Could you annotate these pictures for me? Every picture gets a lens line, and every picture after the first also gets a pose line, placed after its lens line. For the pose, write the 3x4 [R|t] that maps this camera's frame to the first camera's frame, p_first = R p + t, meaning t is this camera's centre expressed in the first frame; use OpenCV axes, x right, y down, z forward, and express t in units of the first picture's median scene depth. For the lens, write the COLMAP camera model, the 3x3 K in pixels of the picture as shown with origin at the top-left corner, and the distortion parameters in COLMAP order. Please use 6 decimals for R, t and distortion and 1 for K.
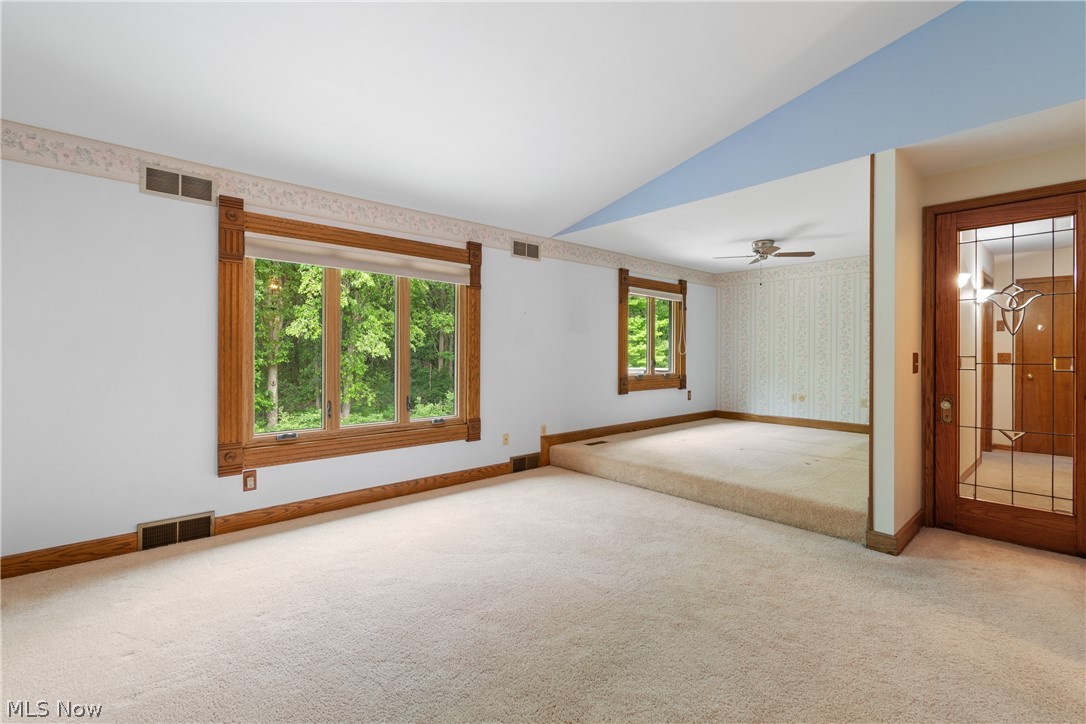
lens RADIAL K [[482.3, 0, 541.6], [0, 482.3, 355.0], [0, 0, 1]] dist [0.005759, -0.005130]
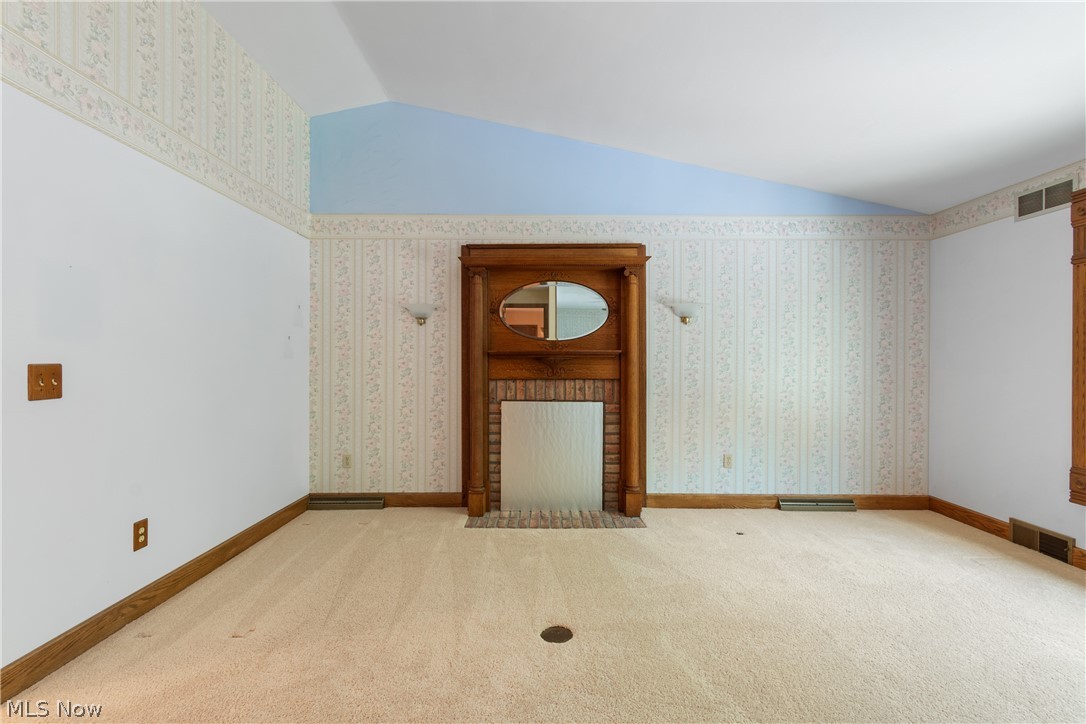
lens RADIAL K [[482.3, 0, 545.0], [0, 482.3, 364.5], [0, 0, 1]] dist [0.005759, -0.005130]
pose [[-0.665857, -0.000950, -0.746079, 0.479973], [-0.009695, 0.999926, 0.007379, -0.002637], [0.746016, 0.012147, -0.665817, 0.617112]]
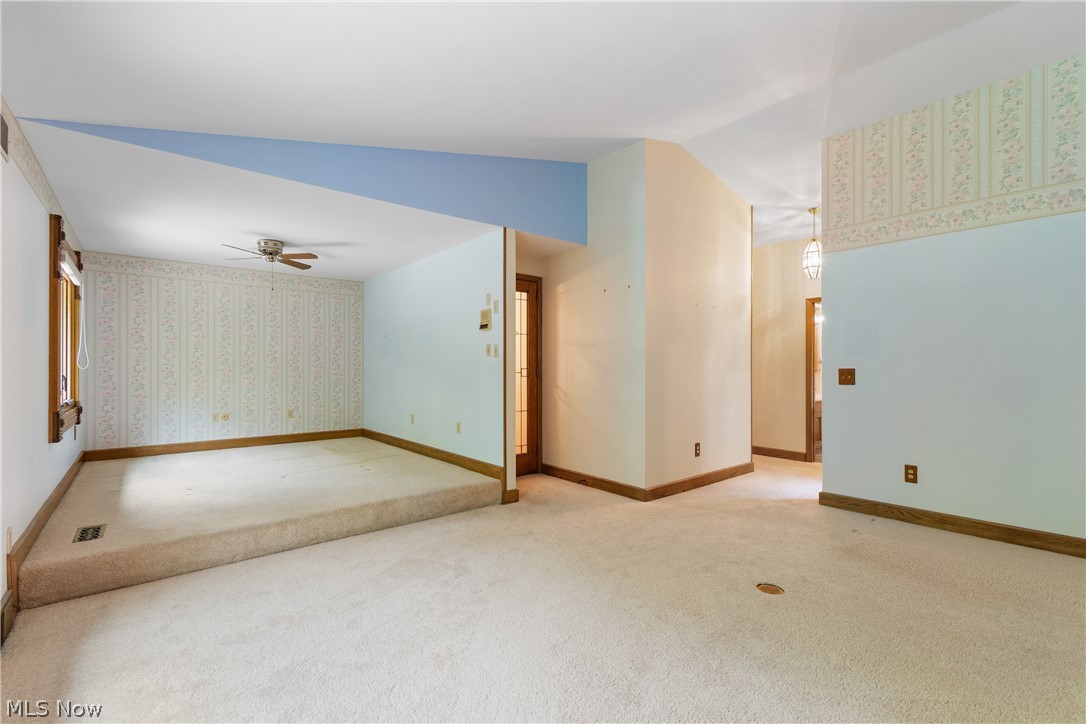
lens RADIAL K [[482.3, 0, 539.8], [0, 482.3, 364.7], [0, 0, 1]] dist [0.005759, -0.005130]
pose [[0.036813, 0.003198, 0.999317, -0.493210], [0.004458, 0.999984, -0.003364, -0.002503], [-0.999312, 0.004579, 0.036799, 0.564765]]
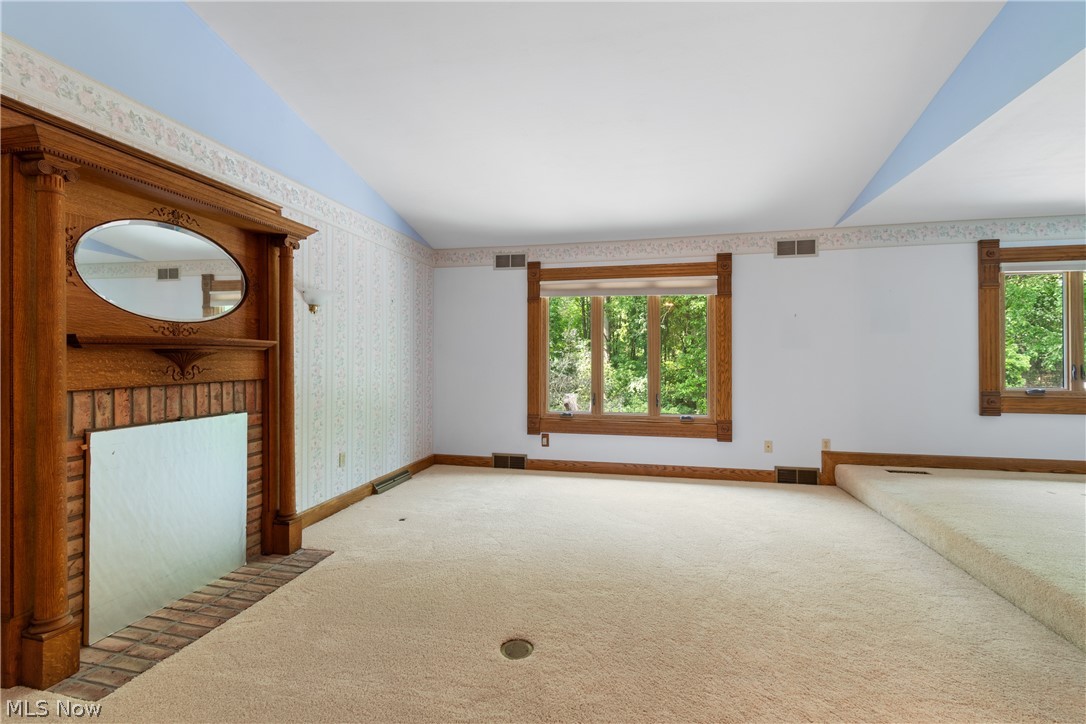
lens RADIAL K [[482.3, 0, 538.2], [0, 482.3, 356.3], [0, 0, 1]] dist [0.005759, -0.005130]
pose [[0.579324, -0.005664, -0.815077, 0.490319], [-0.002594, 0.999958, -0.008792, 0.002540], [0.815093, 0.007208, 0.579285, 0.058021]]
